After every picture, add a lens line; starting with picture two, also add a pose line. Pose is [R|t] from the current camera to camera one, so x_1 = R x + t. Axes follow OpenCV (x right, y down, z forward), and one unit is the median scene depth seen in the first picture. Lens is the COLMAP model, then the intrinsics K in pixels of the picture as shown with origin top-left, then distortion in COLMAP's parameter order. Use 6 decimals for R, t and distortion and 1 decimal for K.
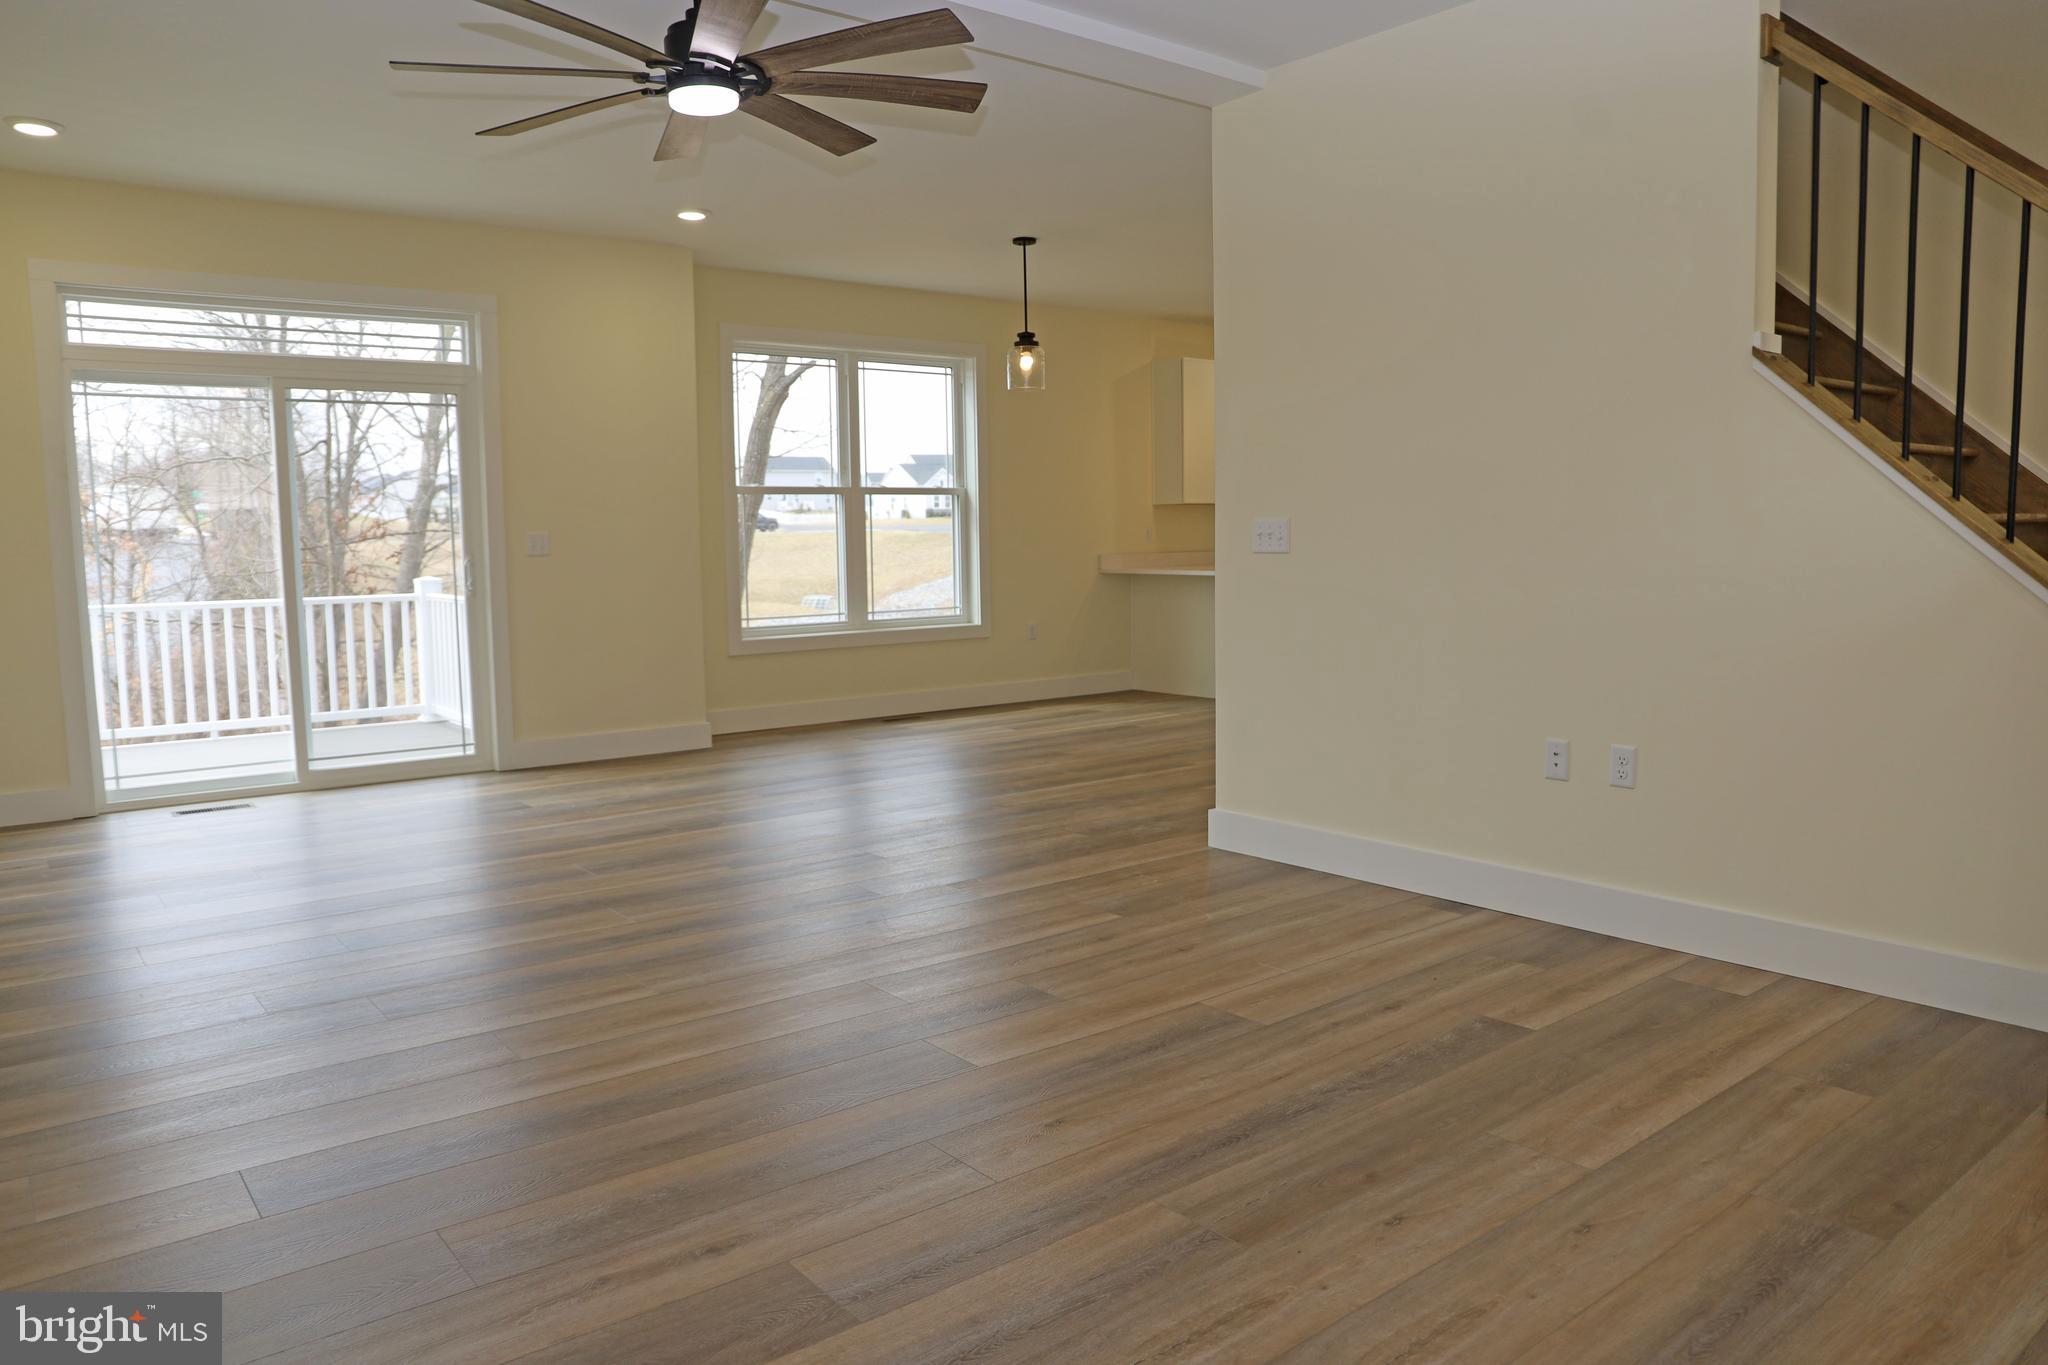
lens RADIAL K [[1396.2, 0, 1028.3], [0, 1396.2, 669.5], [0, 0, 1]] dist [-0.130301, 0.090207]
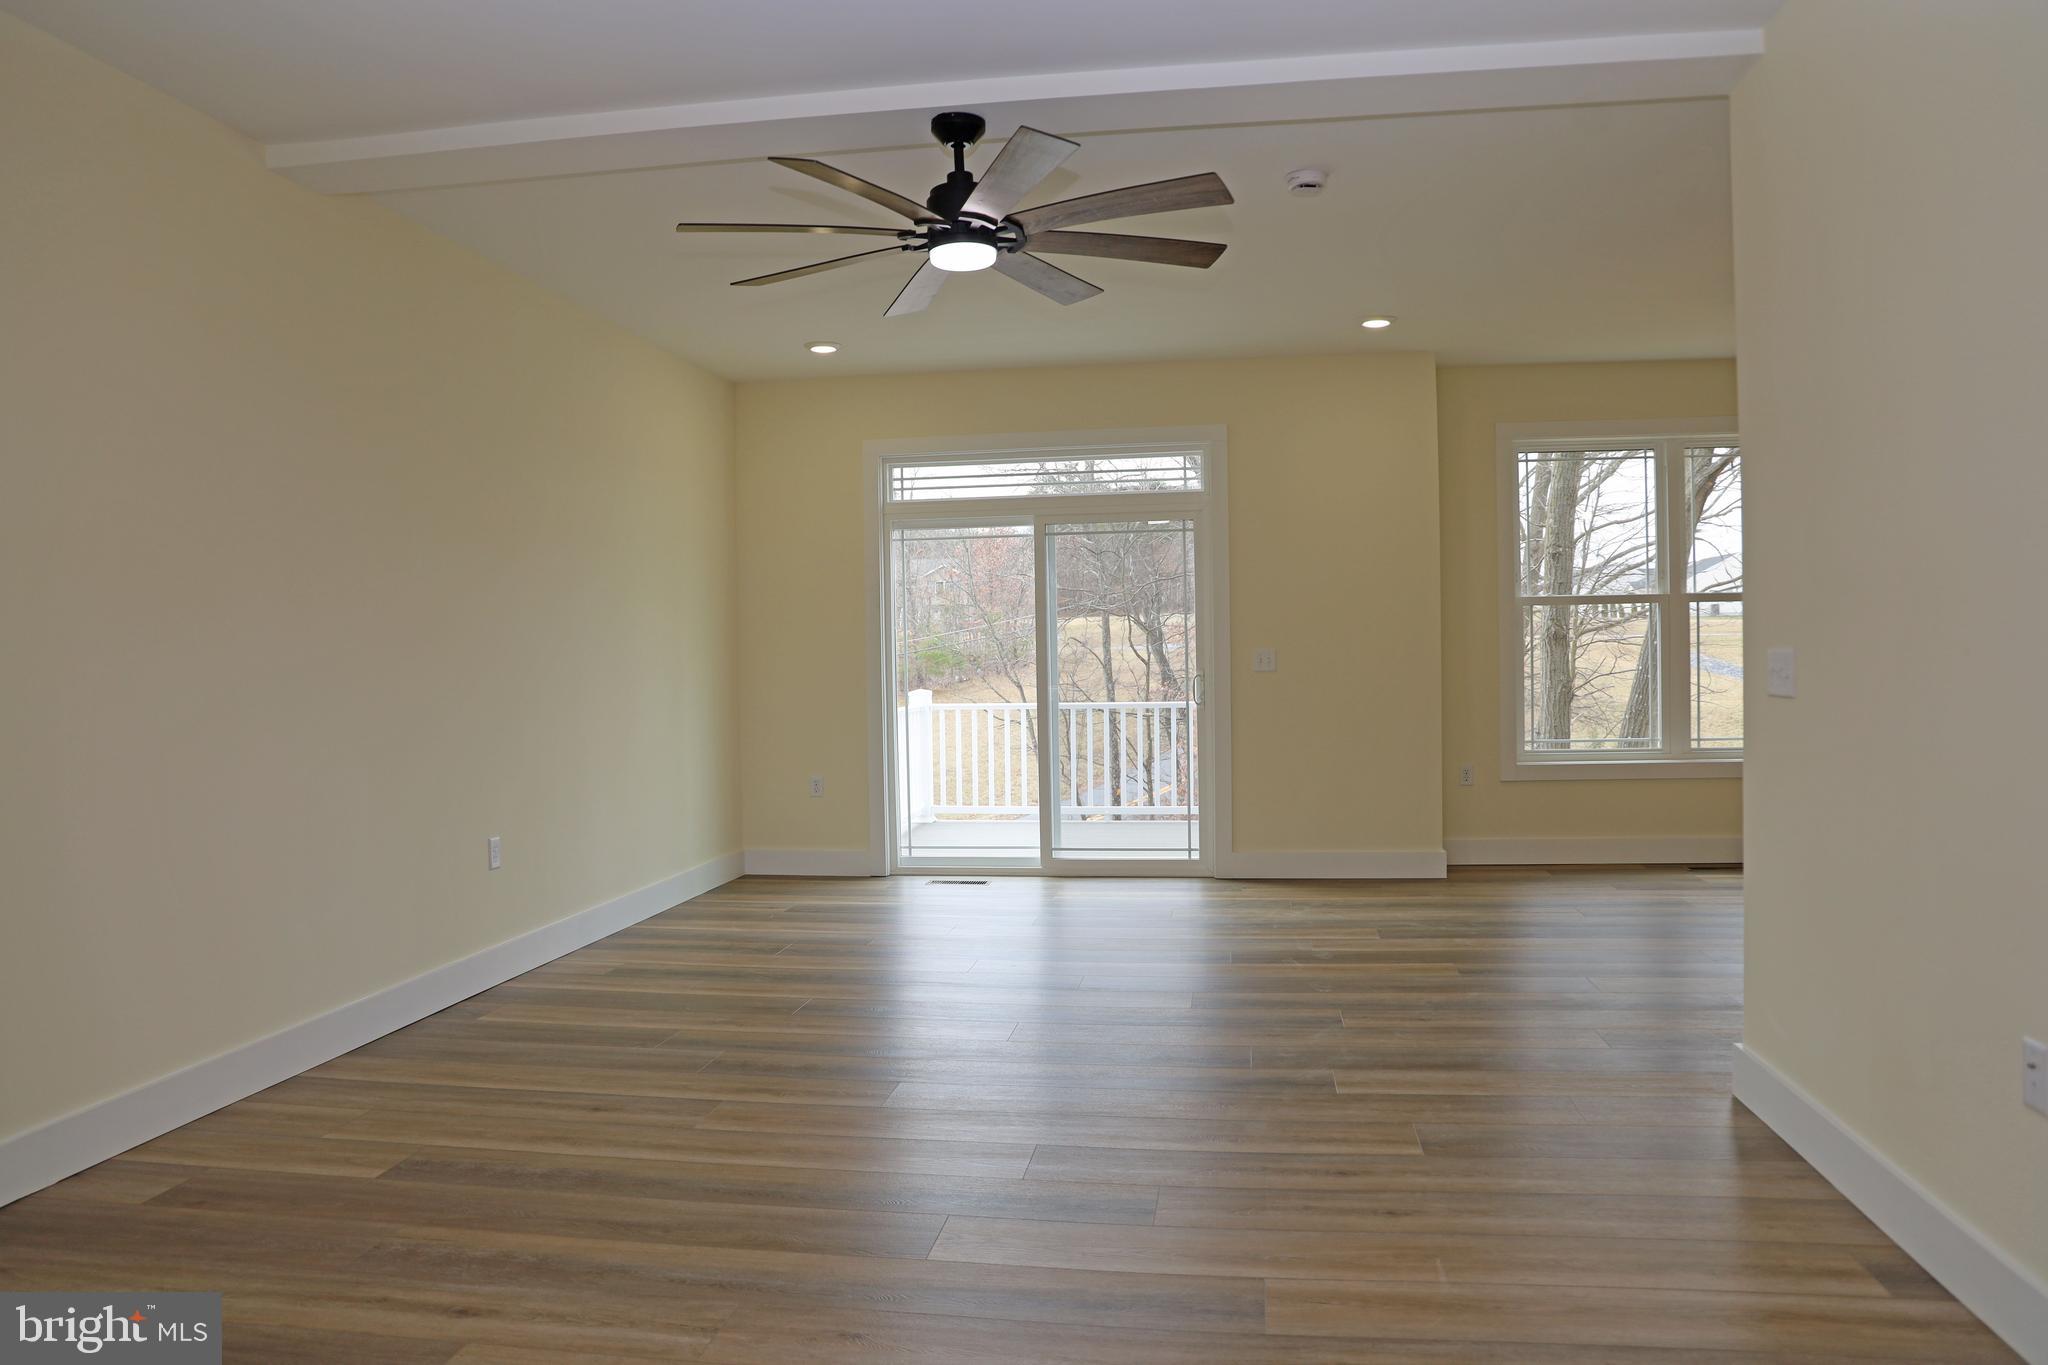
lens RADIAL K [[1396.2, 0, 1023.2], [0, 1396.2, 682.1], [0, 0, 1]] dist [-0.130301, 0.090207]
pose [[0.670950, 0.016797, -0.741313, 0.294093], [-0.061508, 0.997559, -0.033067, -0.030409], [0.738947, 0.067783, 0.670345, 0.177756]]
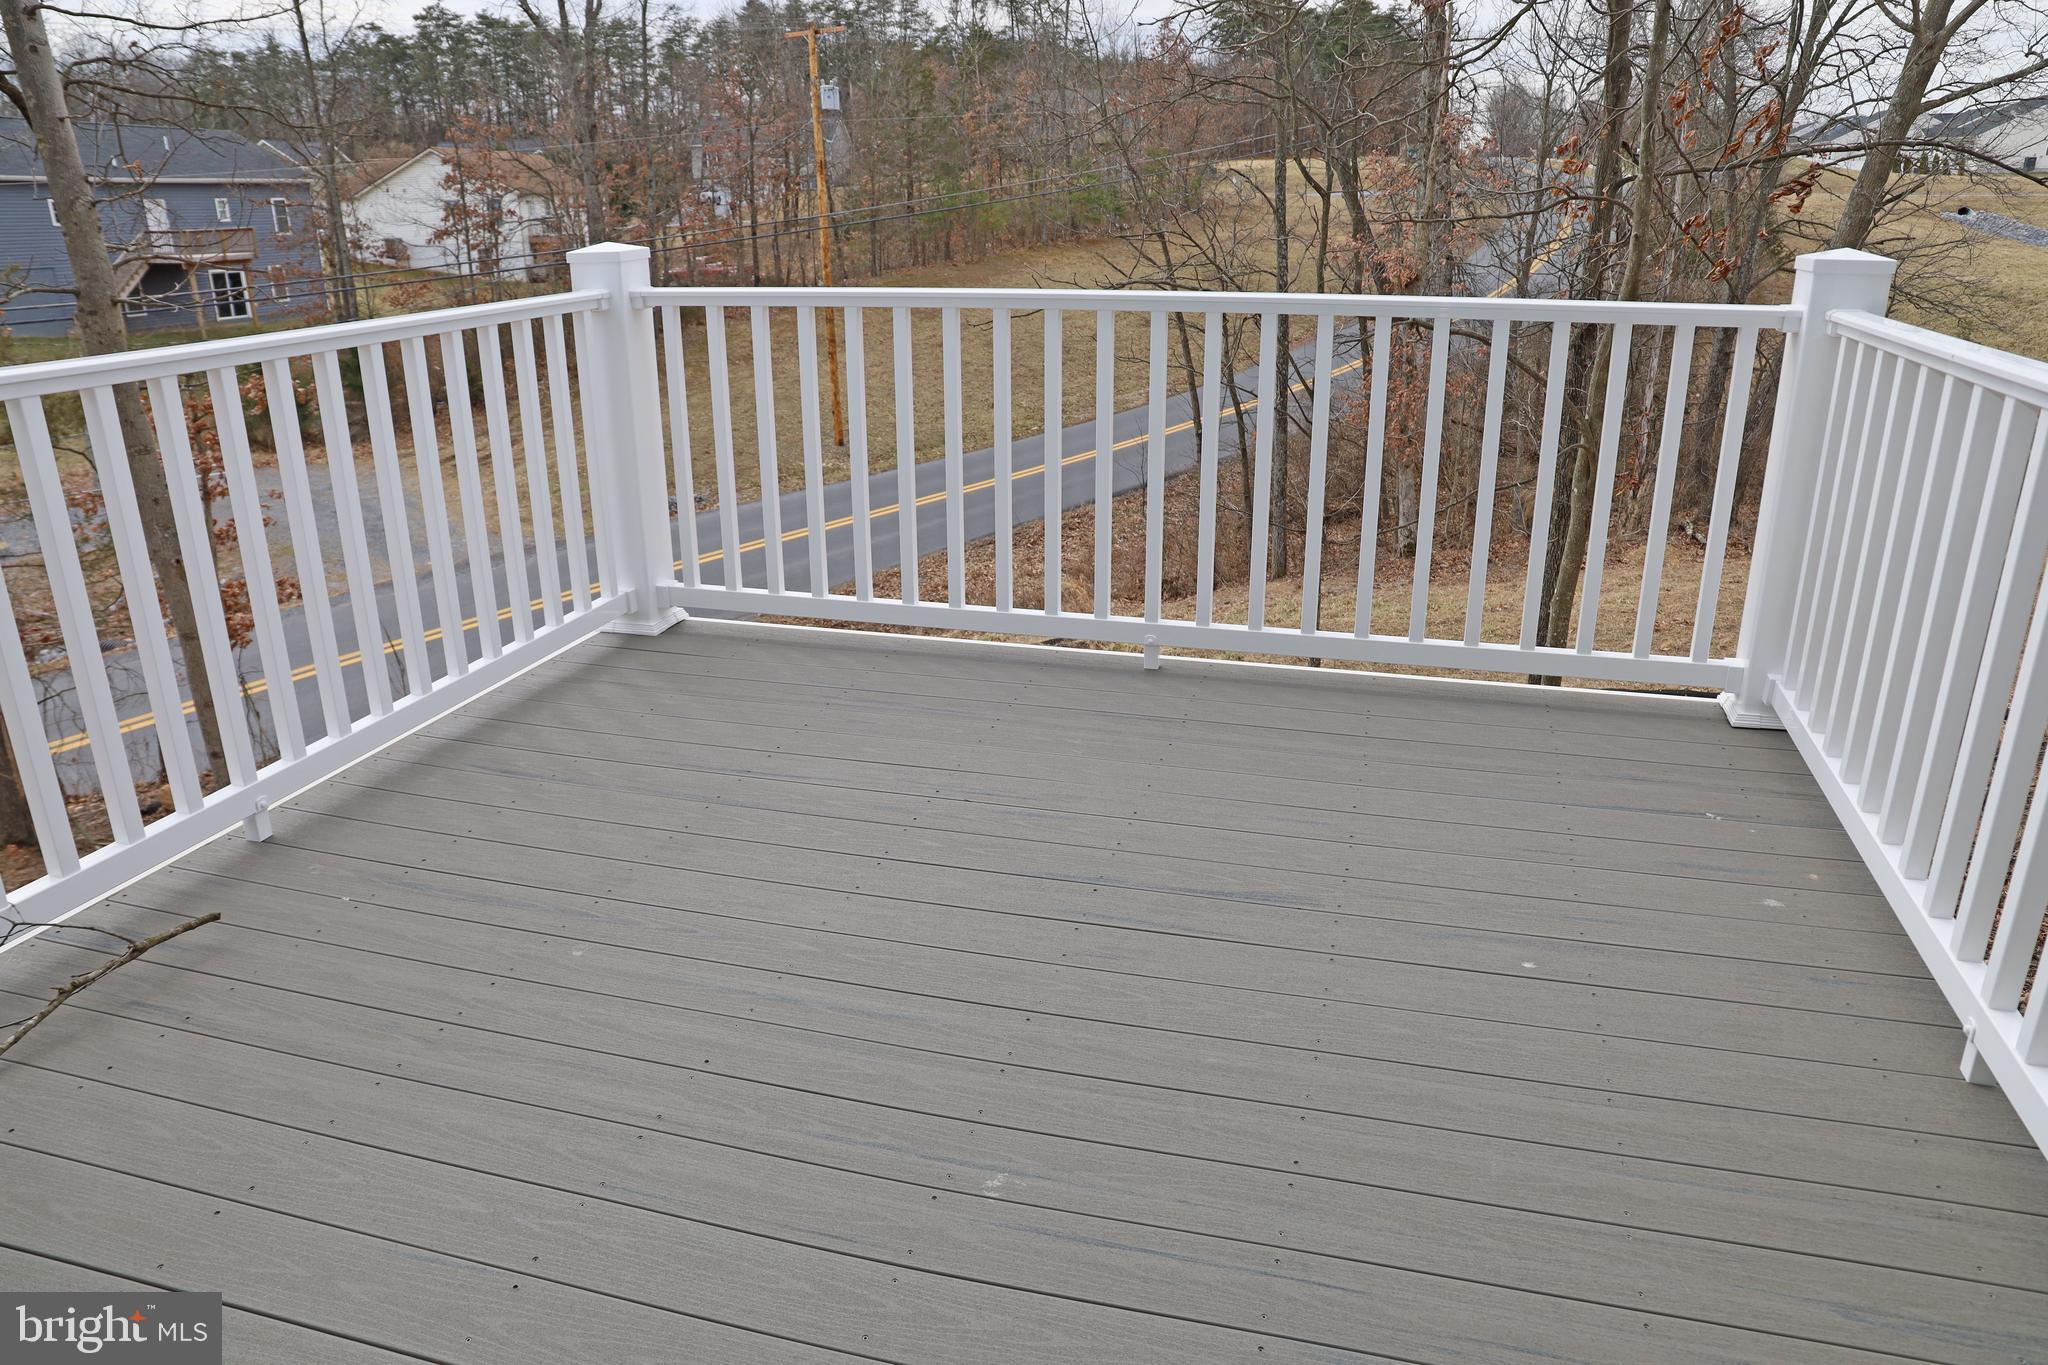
lens RADIAL K [[1396.2, 0, 1022.8], [0, 1396.2, 674.7], [0, 0, 1]] dist [-0.130301, 0.090207]
pose [[0.570758, 0.271426, -0.774960, -0.410526], [-0.074738, 0.957041, 0.280155, -0.067800], [0.817710, -0.101981, 0.566525, 0.958112]]
